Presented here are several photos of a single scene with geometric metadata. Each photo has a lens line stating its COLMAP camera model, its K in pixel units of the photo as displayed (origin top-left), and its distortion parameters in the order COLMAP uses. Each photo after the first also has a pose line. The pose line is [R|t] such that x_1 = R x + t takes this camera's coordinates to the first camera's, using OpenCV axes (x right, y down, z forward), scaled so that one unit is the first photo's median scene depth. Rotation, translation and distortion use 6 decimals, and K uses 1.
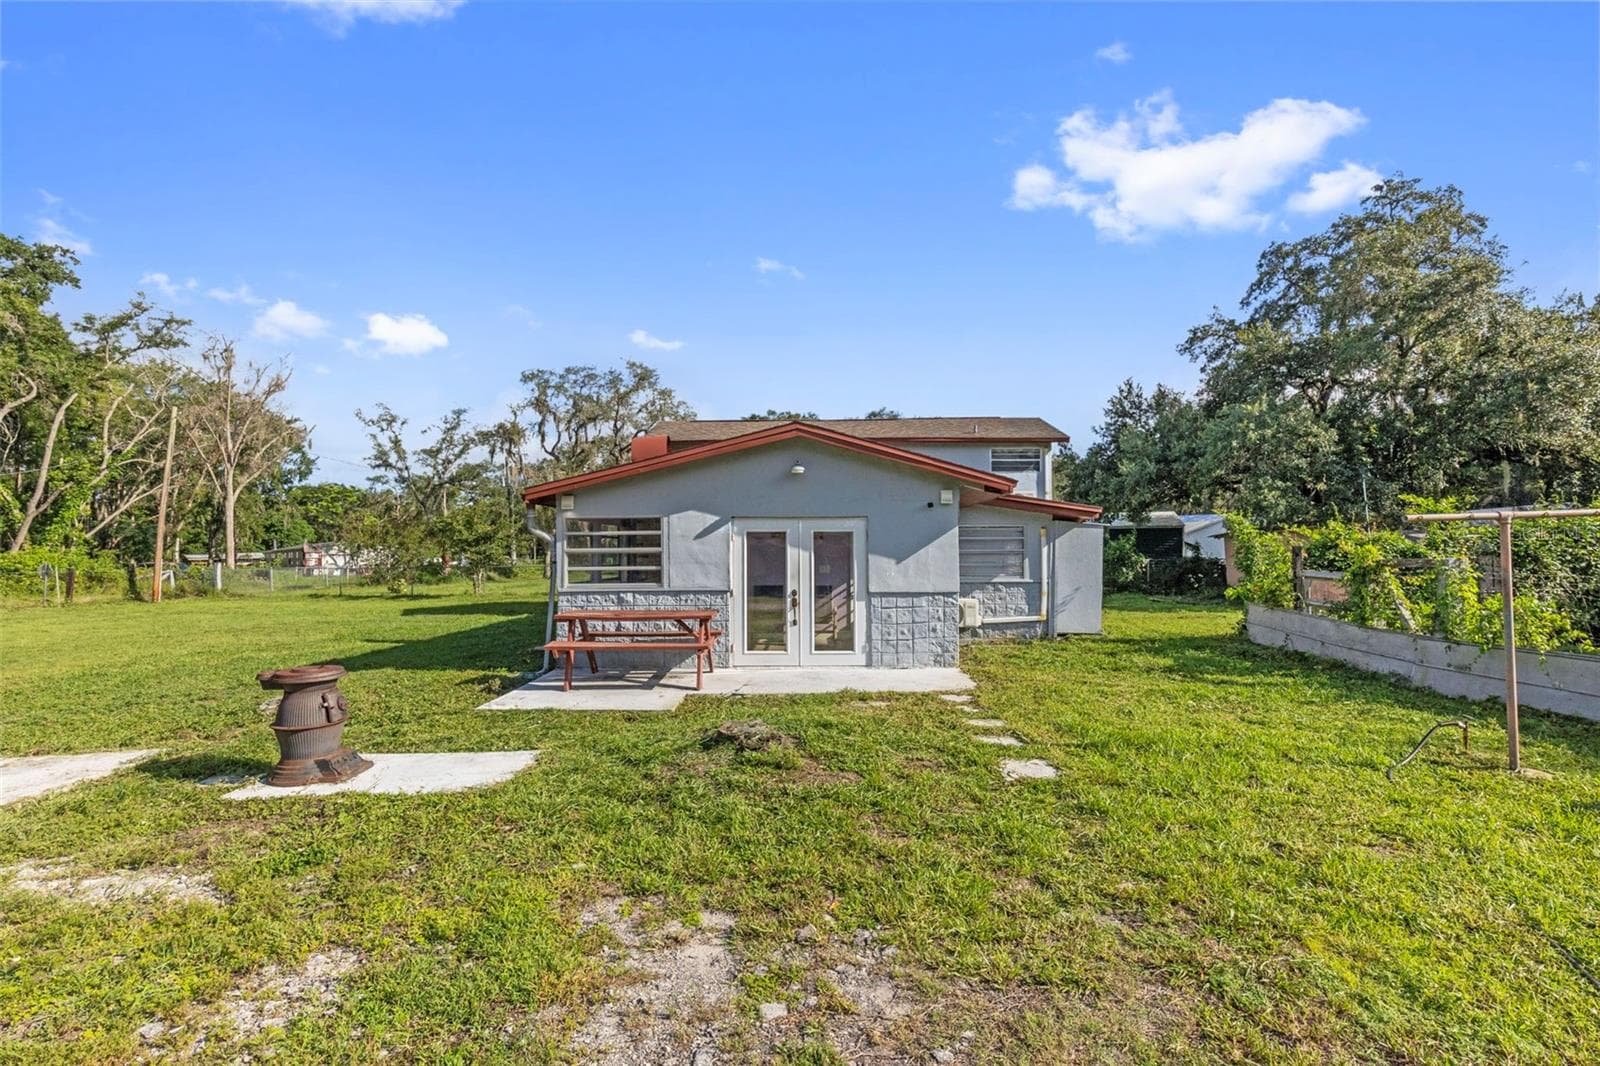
lens RADIAL K [[739.2, 0, 825.4], [0, 739.2, 531.5], [0, 0, 1]] dist [0.004292, 0.000957]
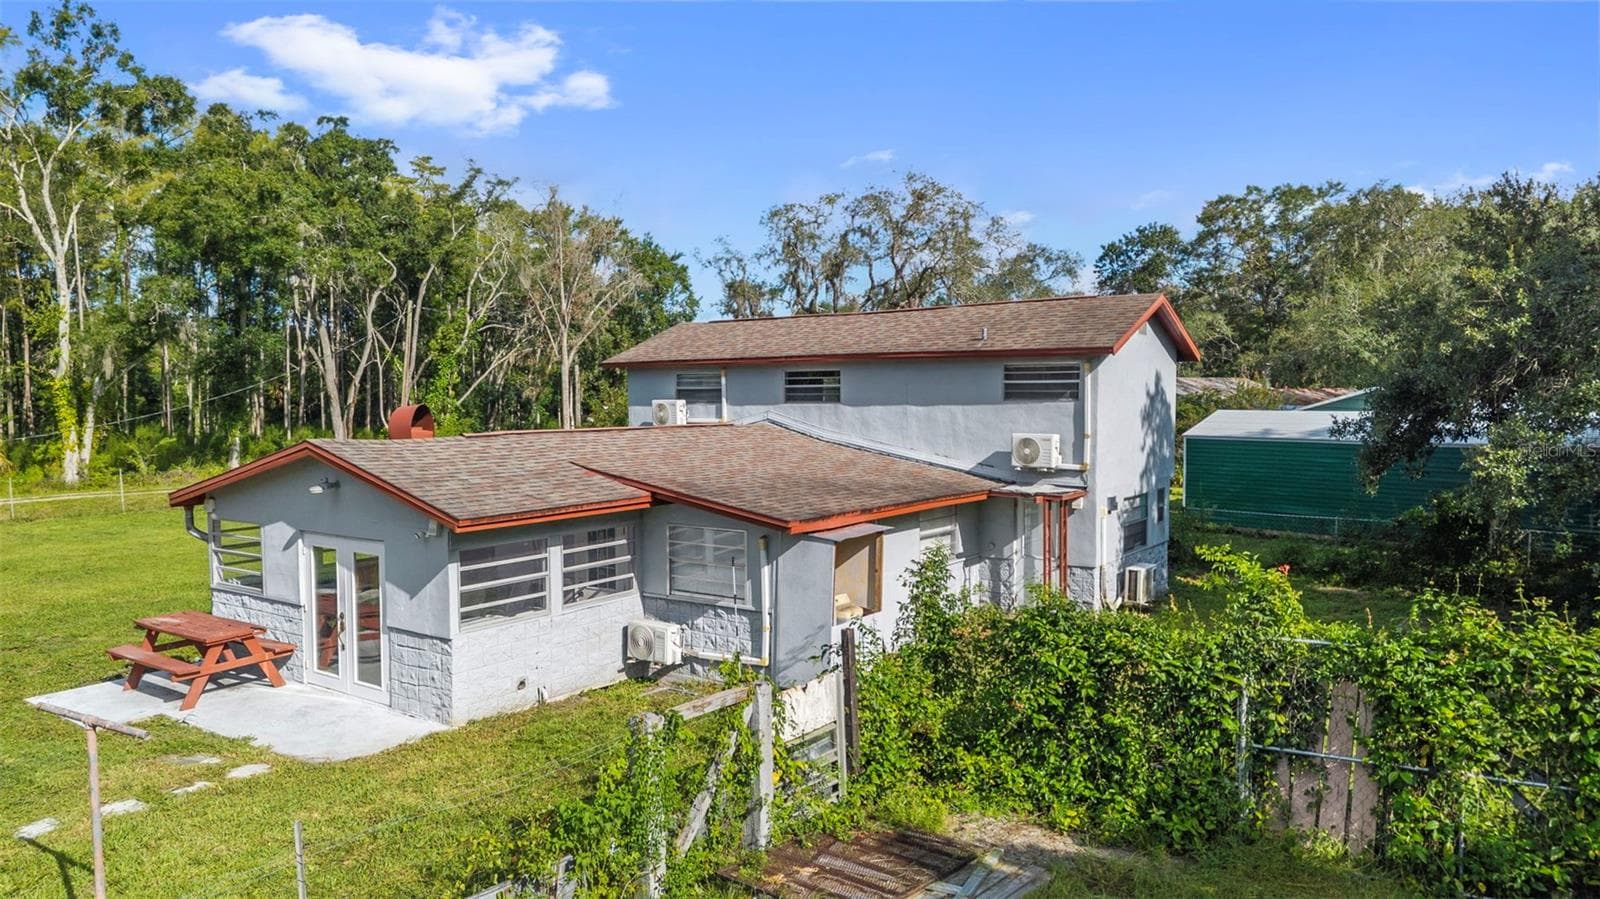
lens RADIAL K [[1084.2, 0, 800.0], [0, 1084.2, 449.5], [0, 0, 1]] dist [0.002900, -0.001069]
pose [[0.822228, 0.036833, -0.567966, 0.586676], [0.011103, 0.996676, 0.080708, -0.112165], [0.569051, -0.072667, 0.819085, 0.107450]]
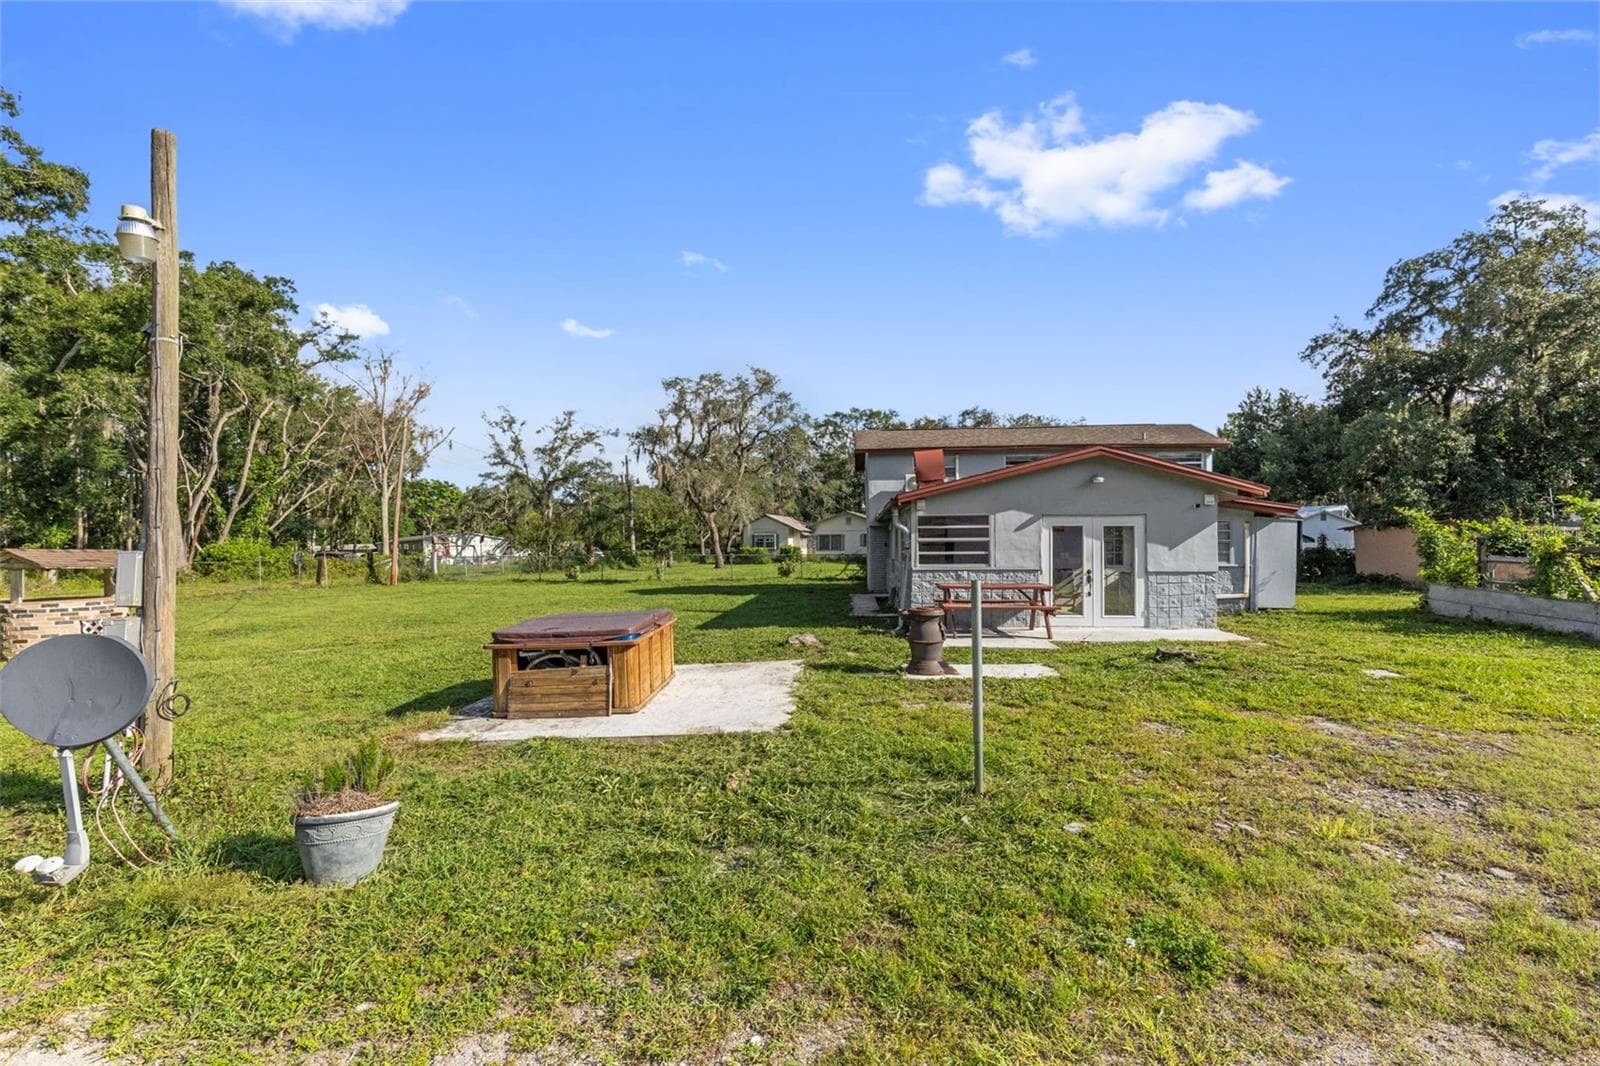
lens RADIAL K [[739.2, 0, 825.4], [0, 739.2, 531.5], [0, 0, 1]] dist [0.004292, 0.000957]
pose [[0.998276, 0.000201, -0.058702, -0.213338], [0.000391, 0.999949, 0.010073, -0.001539], [0.058701, -0.010079, 0.998225, -0.174125]]
